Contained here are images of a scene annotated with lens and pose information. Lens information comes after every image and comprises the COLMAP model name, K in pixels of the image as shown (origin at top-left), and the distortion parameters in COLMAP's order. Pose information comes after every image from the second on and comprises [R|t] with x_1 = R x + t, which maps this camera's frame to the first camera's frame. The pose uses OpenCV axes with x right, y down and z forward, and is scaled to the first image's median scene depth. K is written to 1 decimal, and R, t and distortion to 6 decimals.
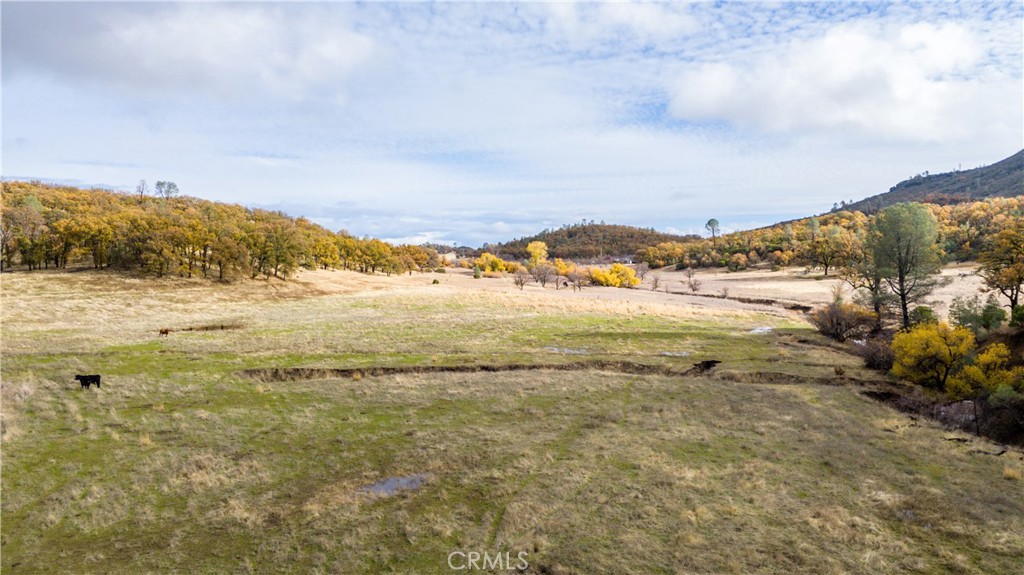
lens RADIAL K [[735.5, 0, 512.0], [0, 735.5, 287.5], [0, 0, 1]] dist [0.067111, -0.072137]
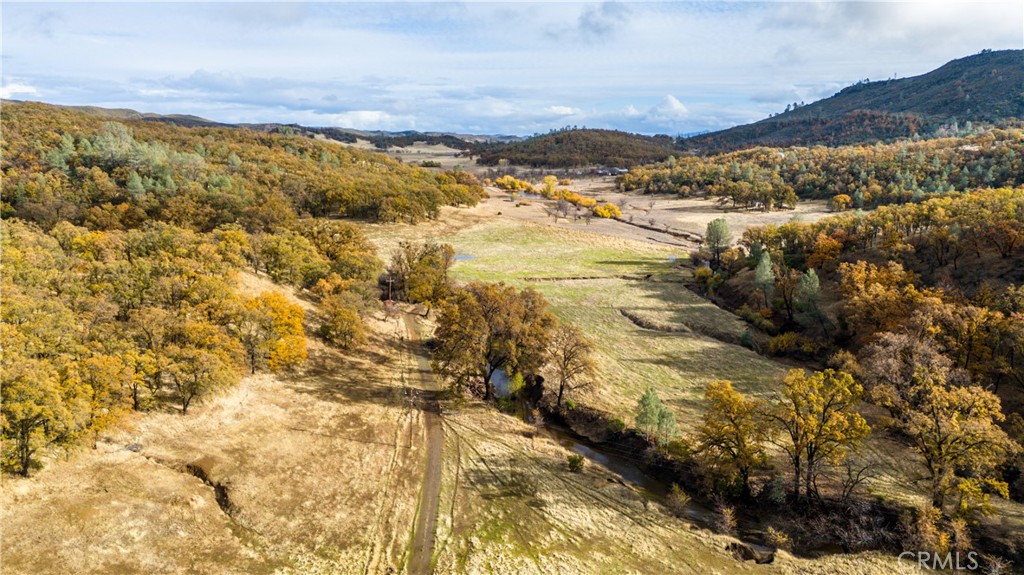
lens RADIAL K [[735.5, 0, 512.0], [0, 735.5, 287.5], [0, 0, 1]] dist [0.067111, -0.072137]
pose [[0.999120, -0.000428, 0.041950, -0.105863], [-0.006475, 0.986390, 0.164296, -0.083794], [-0.041449, -0.164423, 0.985519, -0.488077]]
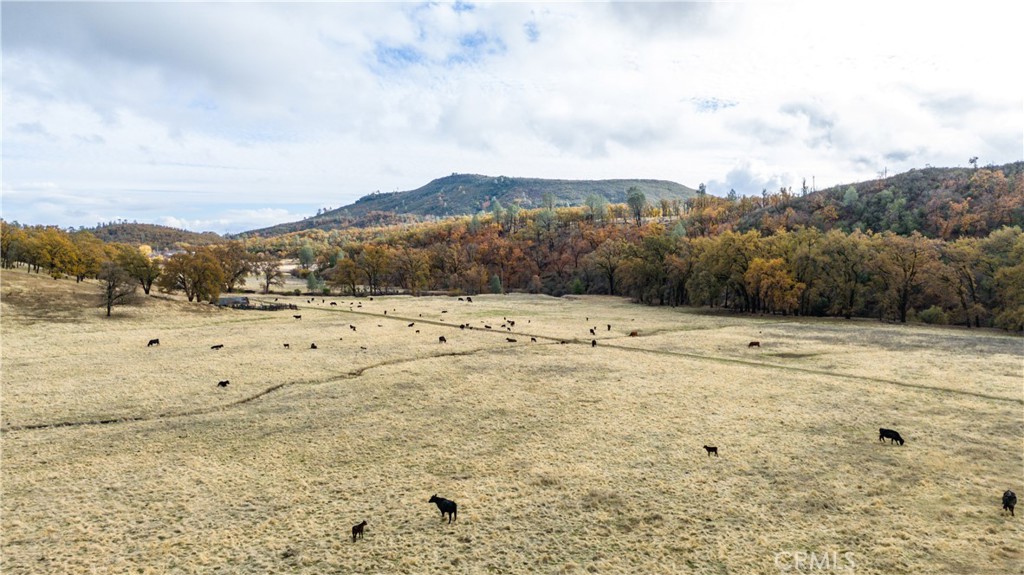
lens RADIAL K [[735.5, 0, 512.0], [0, 735.5, 287.5], [0, 0, 1]] dist [0.067111, -0.072137]
pose [[0.795967, -0.030527, 0.604570, -0.349438], [0.022057, 0.999527, 0.021431, 0.019890], [-0.604938, -0.003724, 0.796264, -0.962176]]
